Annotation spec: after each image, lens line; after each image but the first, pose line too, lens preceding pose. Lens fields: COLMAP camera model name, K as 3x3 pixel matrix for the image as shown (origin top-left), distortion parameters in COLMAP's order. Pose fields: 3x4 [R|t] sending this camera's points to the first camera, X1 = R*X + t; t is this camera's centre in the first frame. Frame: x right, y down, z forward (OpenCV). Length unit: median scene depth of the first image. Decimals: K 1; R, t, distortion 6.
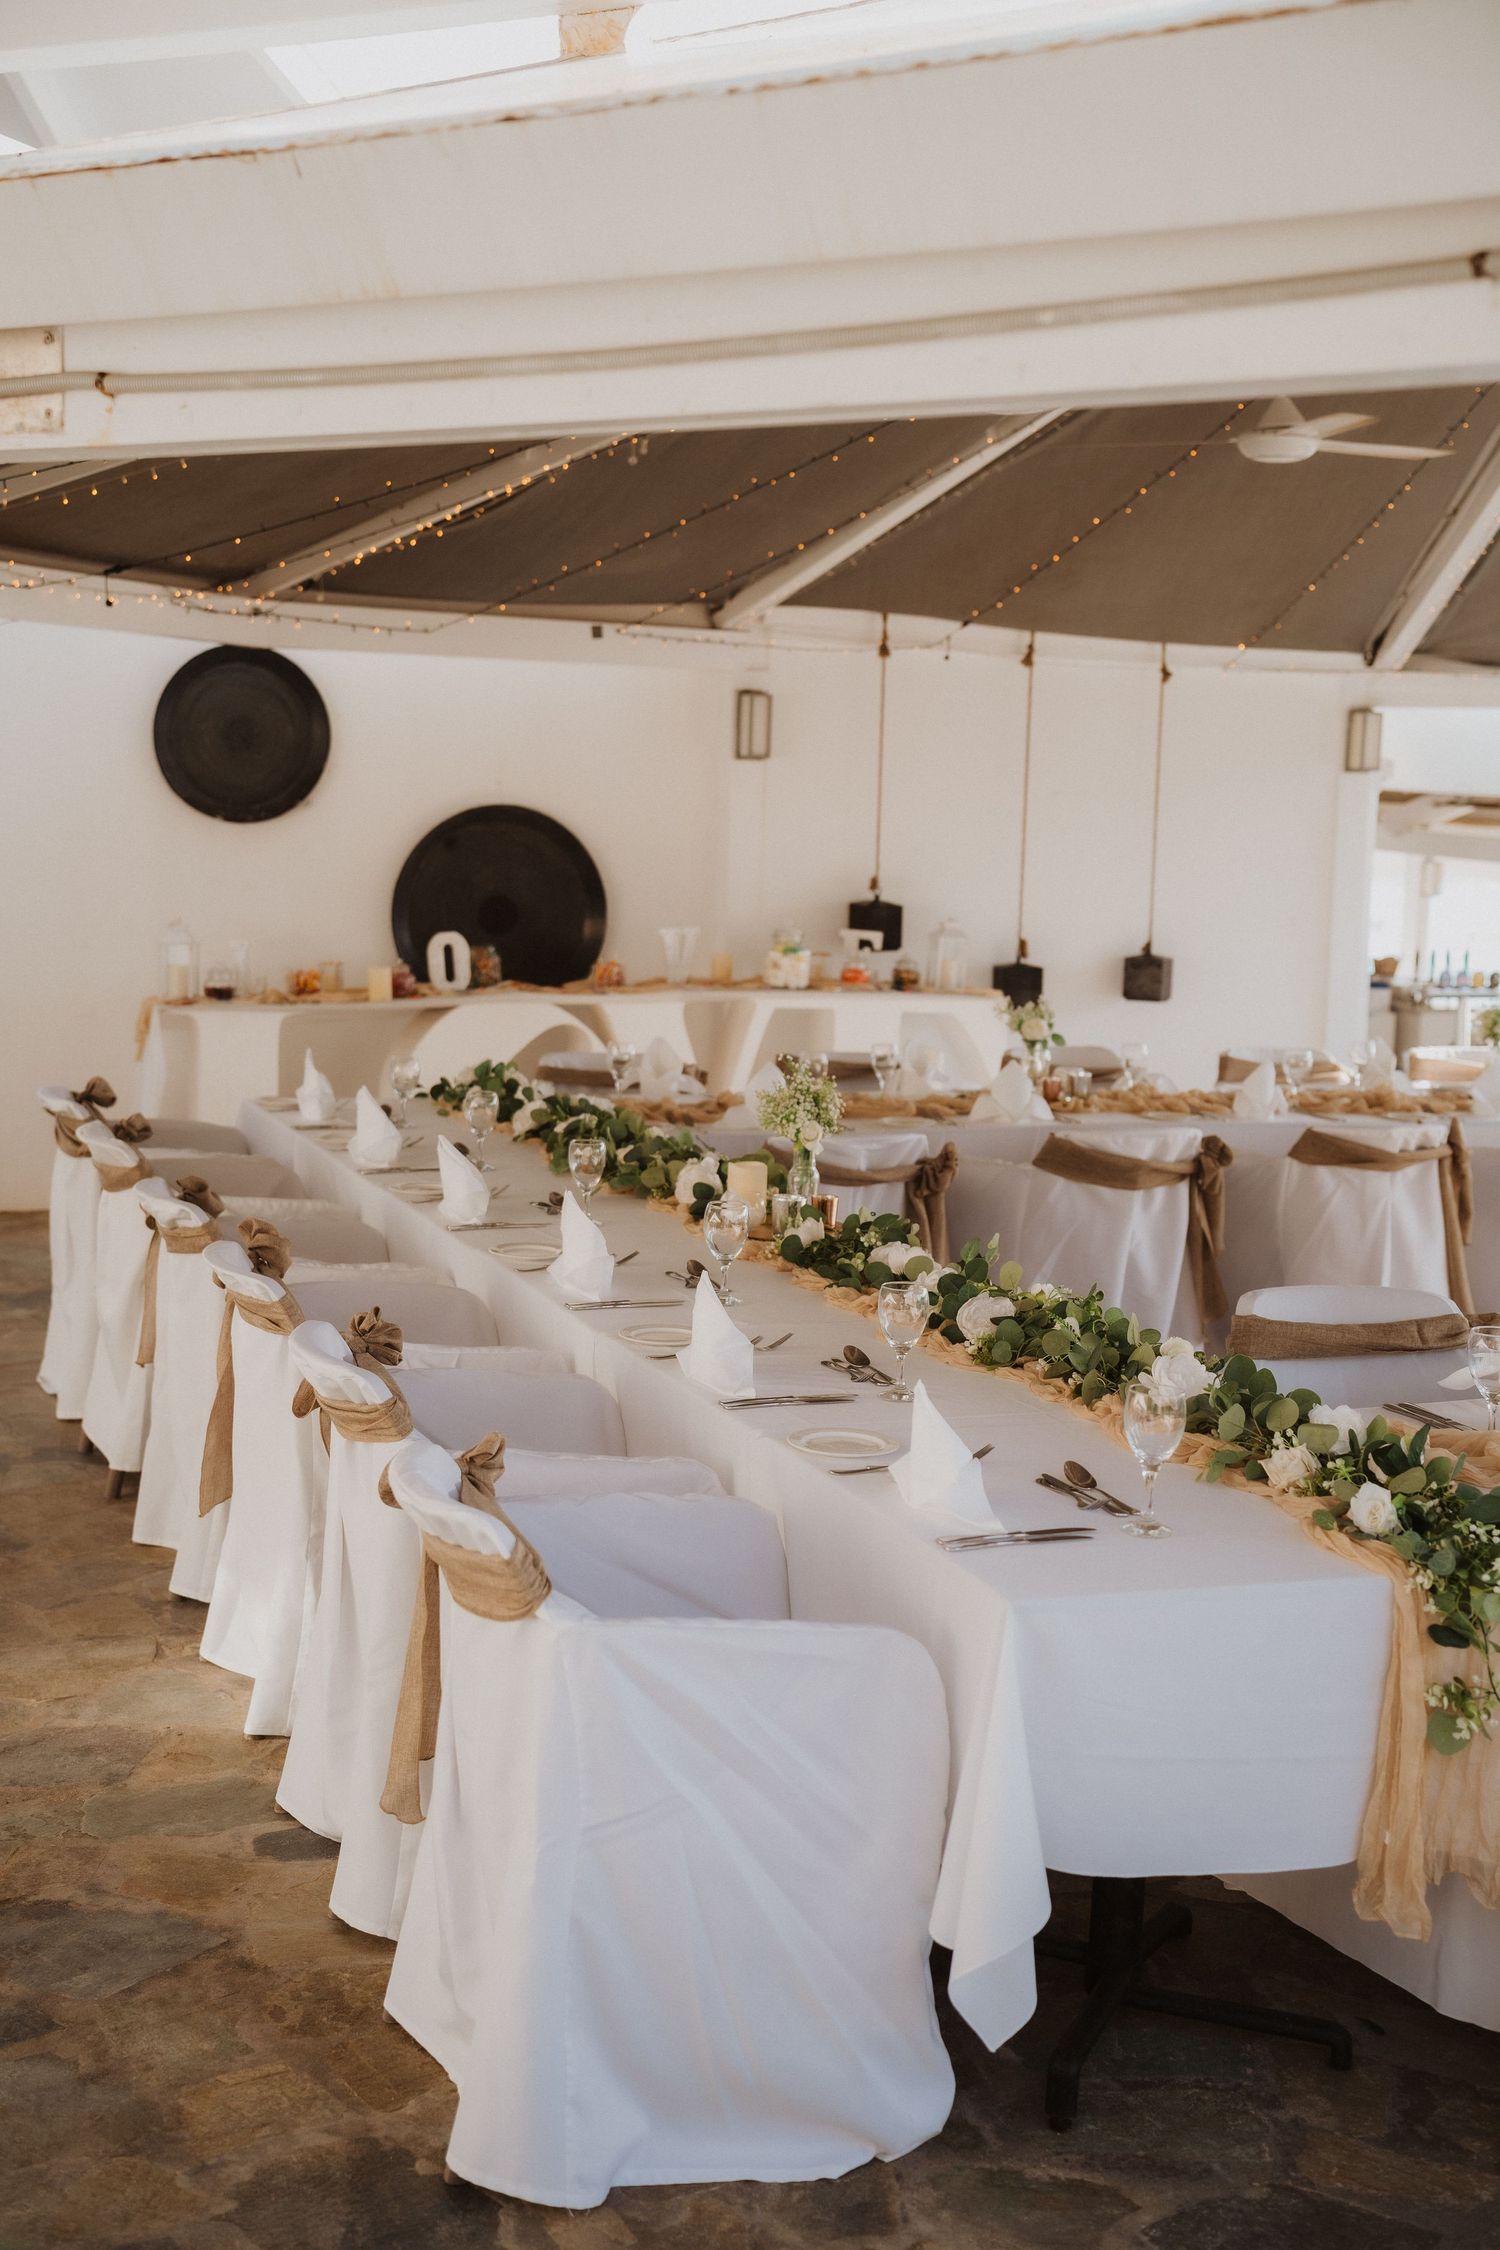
lens RADIAL K [[2787.4, 0, 750.0], [0, 2787.4, 1125.0], [0, 0, 1]] dist [0.158657, -0.019509]
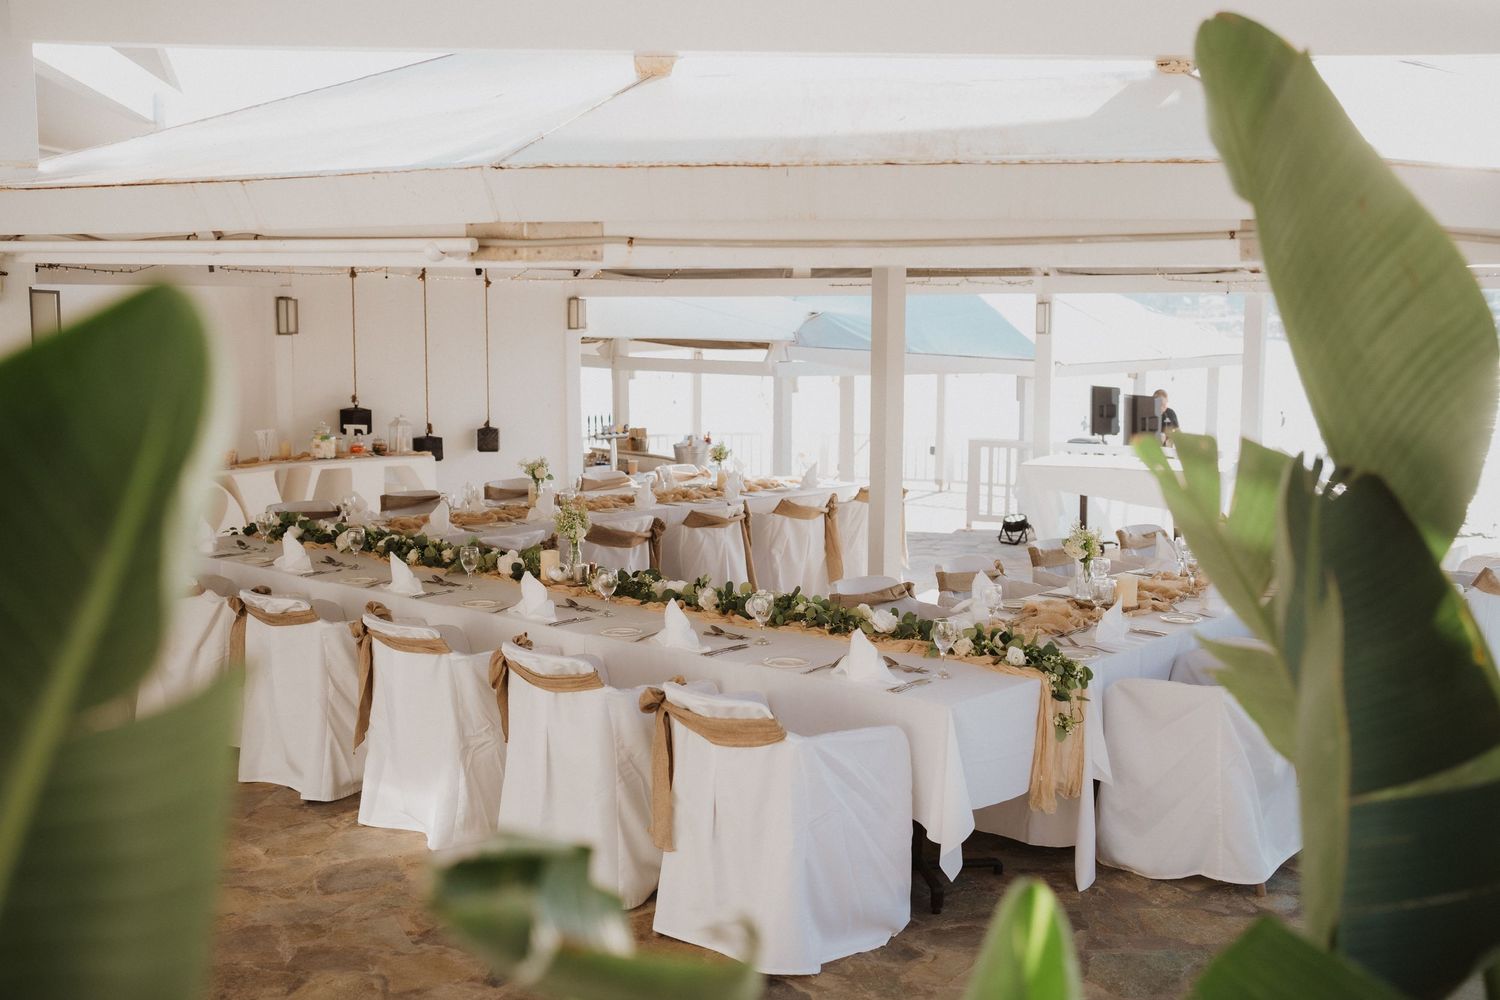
lens RADIAL K [[1621.0, 0, 750.0], [0, 1621.0, 500.0], [0, 0, 1]] dist [-0.012474, -0.002781]
pose [[0.880799, -0.083814, 0.466013, -0.246036], [0.084110, 0.996252, 0.020207, -0.020441], [-0.465960, 0.021398, 0.884547, -0.073986]]
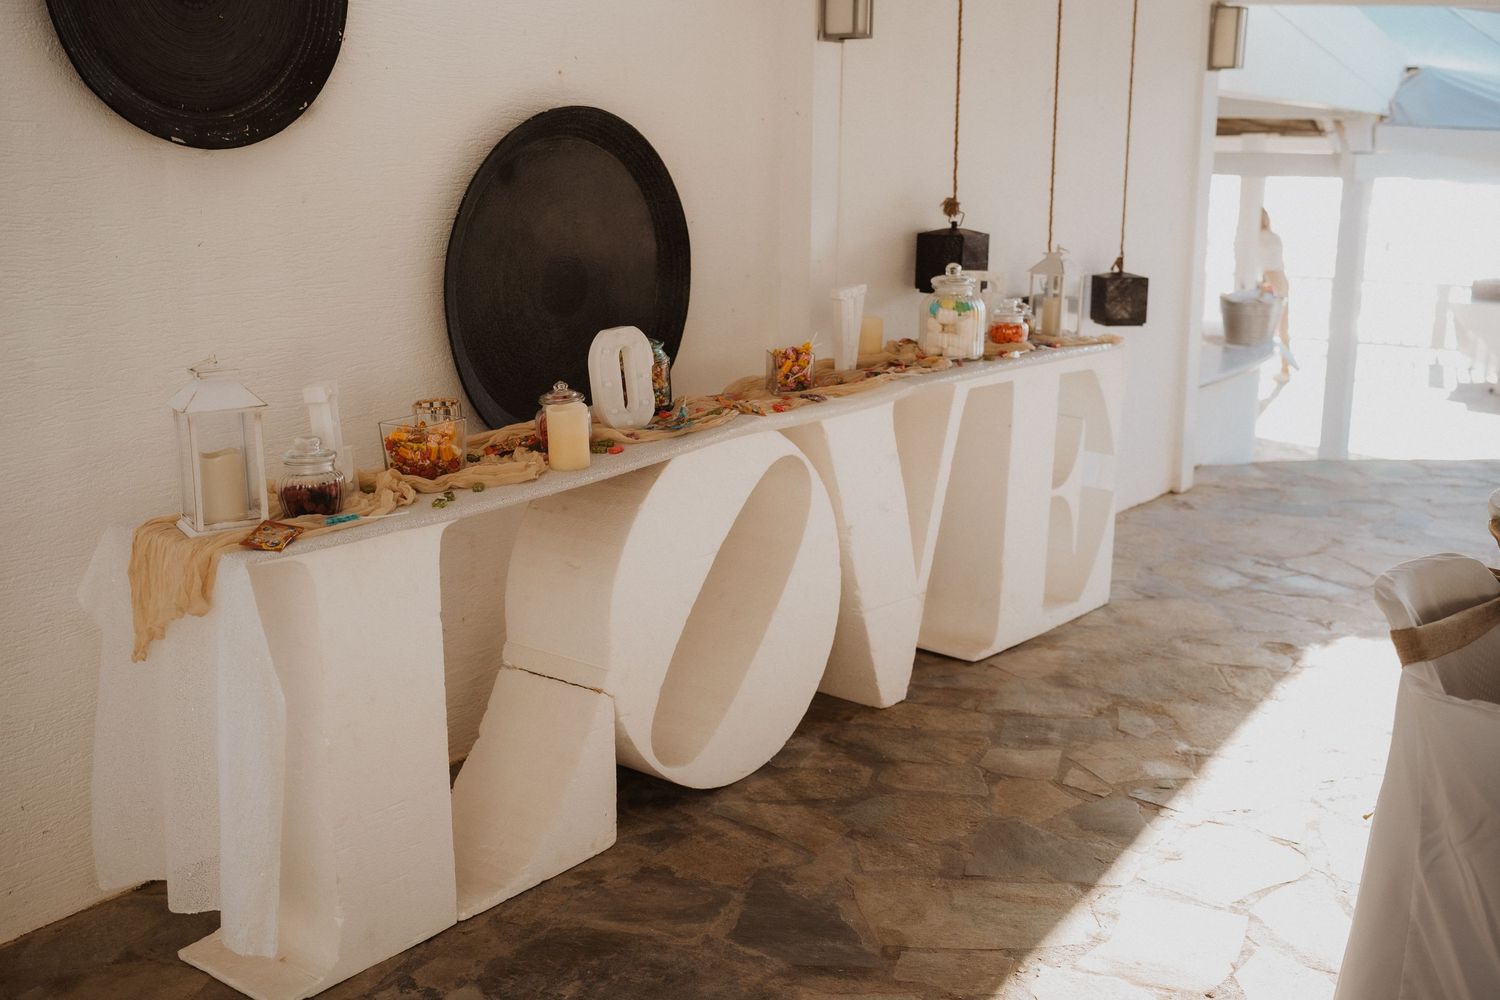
lens RADIAL K [[1587.5, 0, 750.0], [0, 1587.5, 500.0], [0, 0, 1]] dist [-0.017241, -0.003868]
pose [[0.836396, -0.146041, 0.528312, -0.261089], [0.086108, 0.986893, 0.136485, -0.076094], [-0.541320, -0.068664, 0.838008, 0.705035]]
